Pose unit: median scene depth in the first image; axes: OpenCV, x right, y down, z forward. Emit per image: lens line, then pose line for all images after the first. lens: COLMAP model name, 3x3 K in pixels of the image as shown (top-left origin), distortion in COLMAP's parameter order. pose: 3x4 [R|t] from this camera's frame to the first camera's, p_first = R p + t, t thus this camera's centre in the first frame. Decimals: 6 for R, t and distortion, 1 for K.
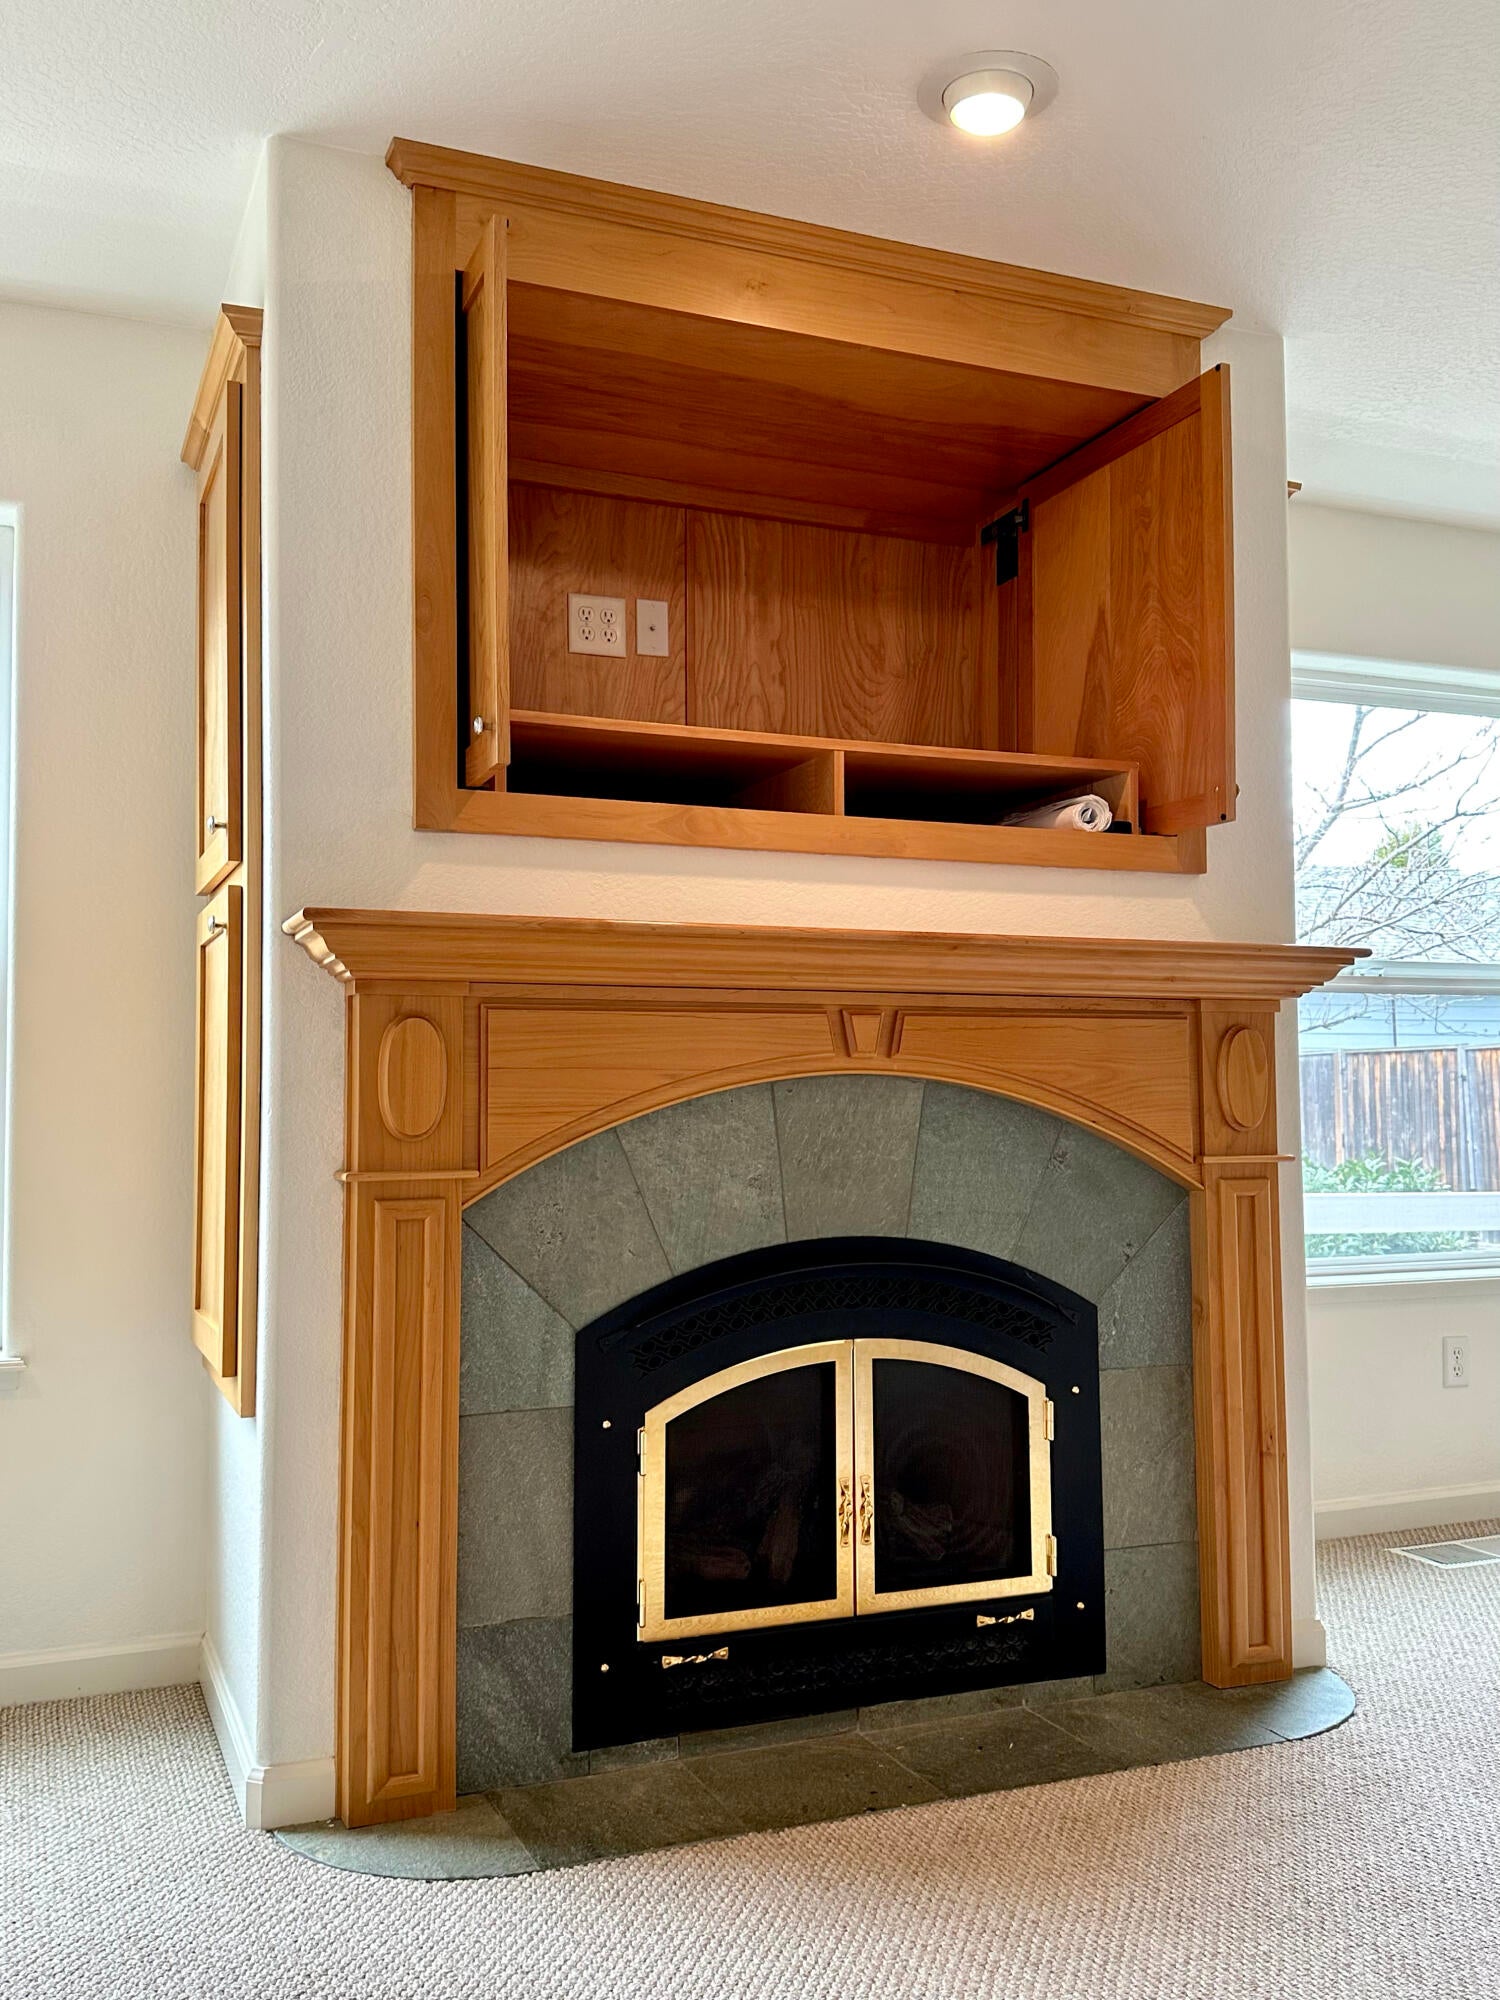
lens RADIAL K [[1738.3, 0, 741.1], [0, 1738.3, 982.9], [0, 0, 1]] dist [0.068216, -0.062068]
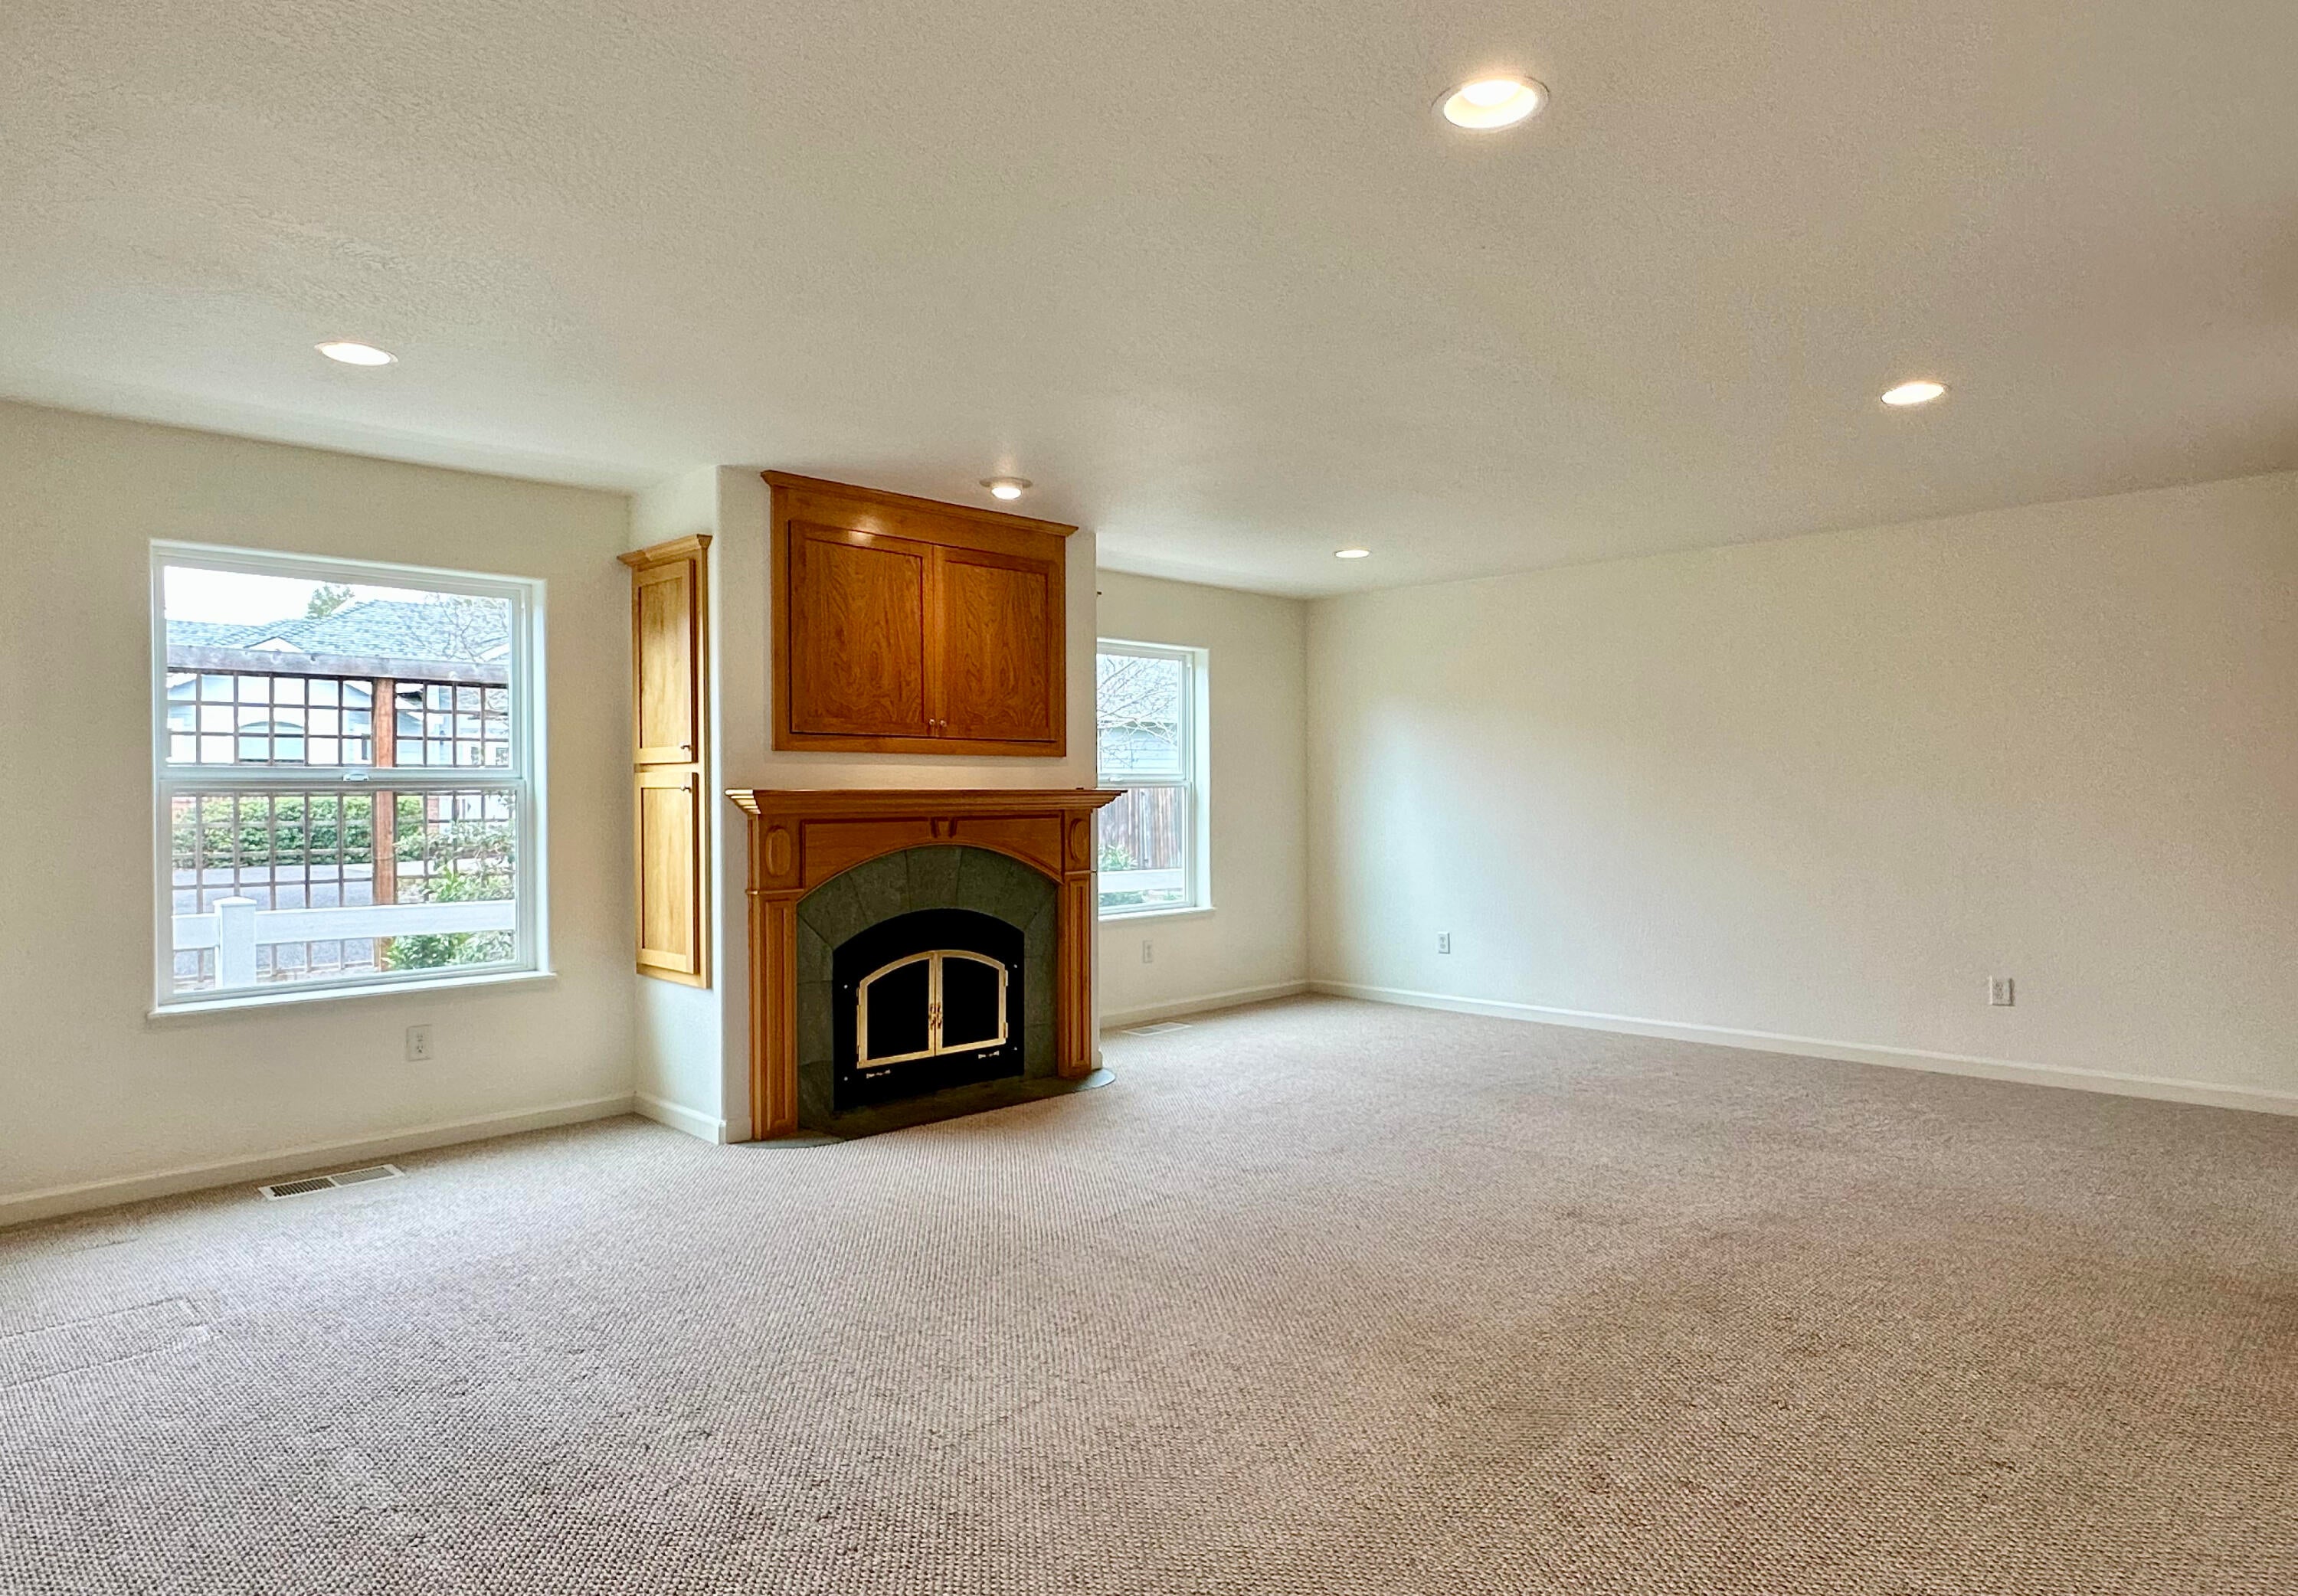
lens RADIAL K [[1313.8, 0, 1151.2], [0, 1313.8, 796.0], [0, 0, 1]] dist [-0.000863, -0.000121]
pose [[0.921785, -0.001286, 0.387700, -0.383706], [-0.024993, 0.997717, 0.062731, -0.142987], [-0.386896, -0.067514, 0.919649, -0.847344]]
